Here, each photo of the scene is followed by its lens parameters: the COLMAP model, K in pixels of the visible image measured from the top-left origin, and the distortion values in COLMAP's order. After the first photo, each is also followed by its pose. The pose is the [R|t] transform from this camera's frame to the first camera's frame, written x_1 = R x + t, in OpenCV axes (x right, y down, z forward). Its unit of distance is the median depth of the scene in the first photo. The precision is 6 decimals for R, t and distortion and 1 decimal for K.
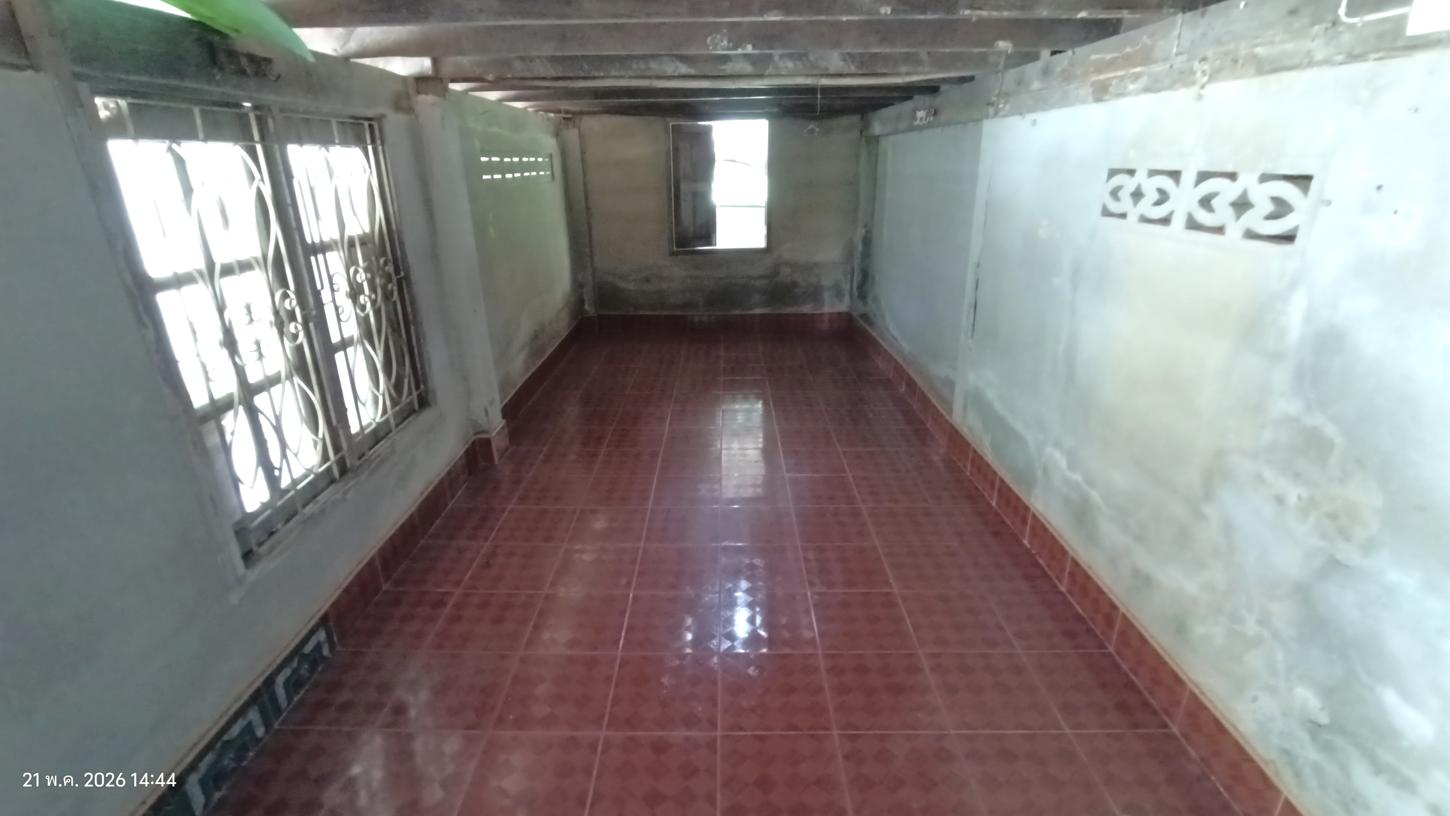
lens RADIAL K [[673.8, 0, 716.1], [0, 673.8, 411.2], [0, 0, 1]] dist [0.002327, 0.001243]
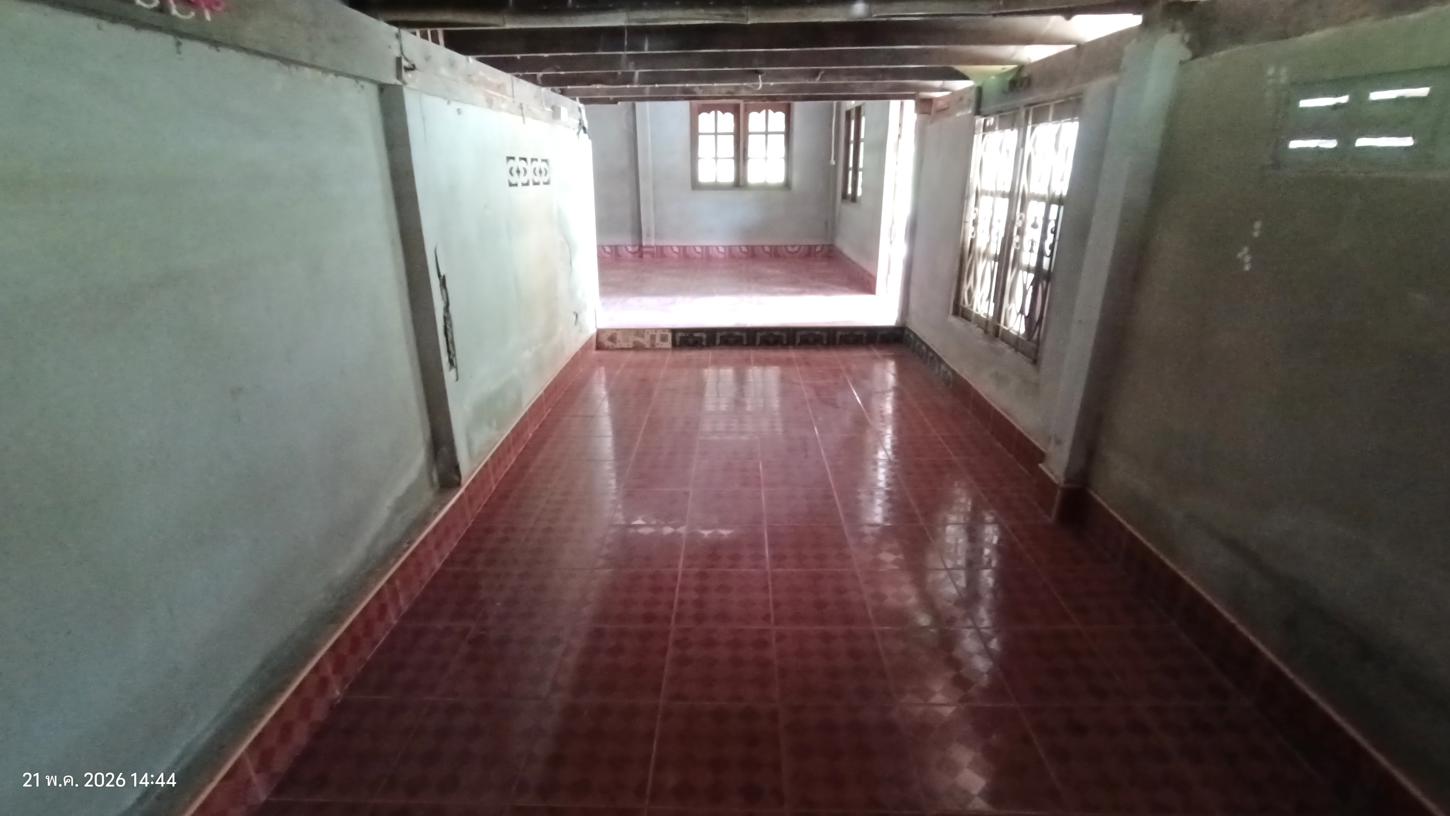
lens RADIAL K [[673.8, 0, 716.1], [0, 673.8, 411.2], [0, 0, 1]] dist [0.002327, 0.001243]
pose [[-0.999477, 0.018472, 0.026547, 0.064966], [0.031275, 0.761050, 0.647938, -0.868933], [-0.008235, 0.648430, -0.761230, 2.459933]]
